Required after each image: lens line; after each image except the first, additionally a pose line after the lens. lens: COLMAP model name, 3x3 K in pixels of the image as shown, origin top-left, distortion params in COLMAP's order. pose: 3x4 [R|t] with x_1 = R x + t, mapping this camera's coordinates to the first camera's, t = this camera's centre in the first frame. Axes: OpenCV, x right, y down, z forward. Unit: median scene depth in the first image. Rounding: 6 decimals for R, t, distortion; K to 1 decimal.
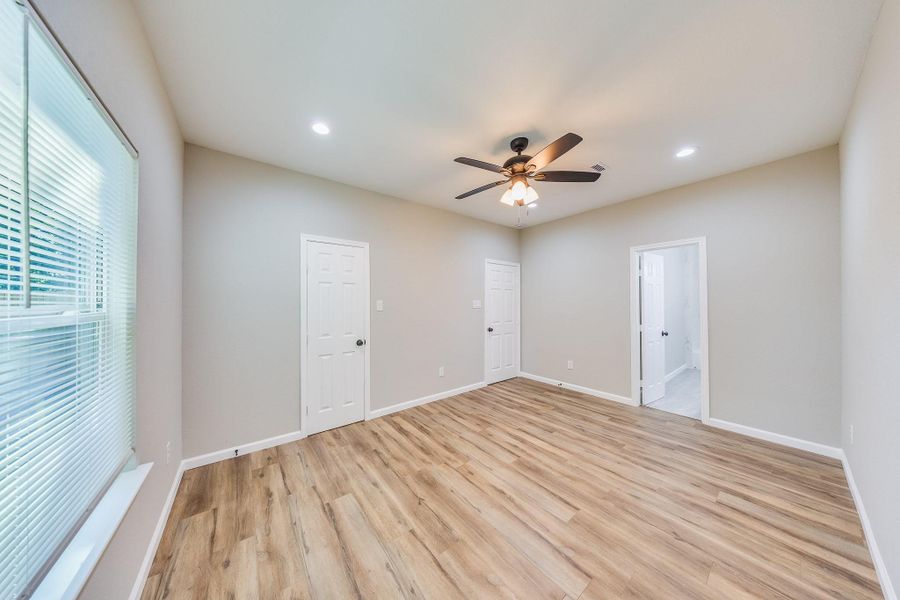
lens RADIAL K [[259.5, 0, 449.3], [0, 259.5, 296.8], [0, 0, 1]] dist [0.000199, 0.000108]
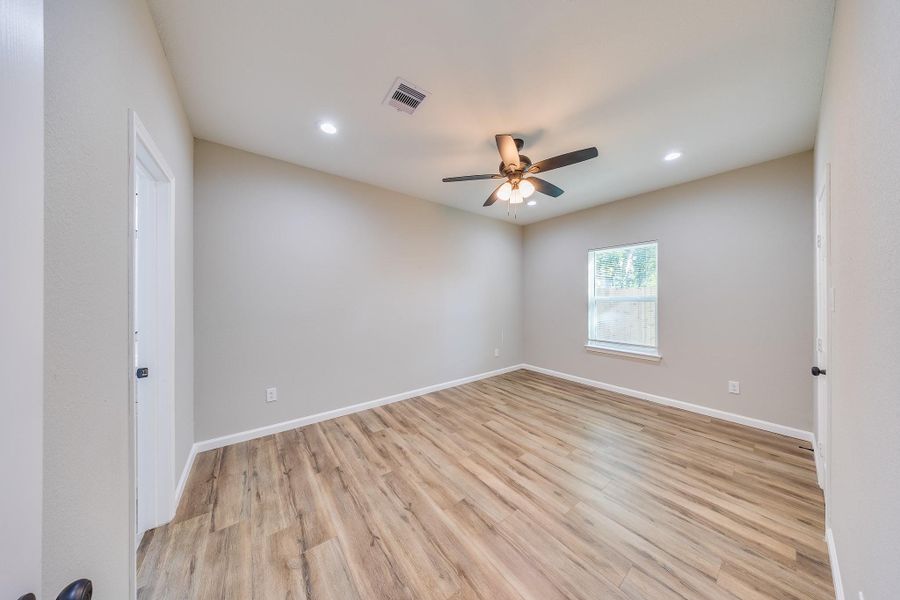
lens RADIAL K [[259.5, 0, 449.3], [0, 259.5, 296.8], [0, 0, 1]] dist [0.000199, 0.000108]
pose [[-0.999561, 0.002971, 0.029484, 0.494650], [0.002278, 0.999721, -0.023490, 0.044543], [-0.029546, -0.023412, -0.999289, 1.998910]]
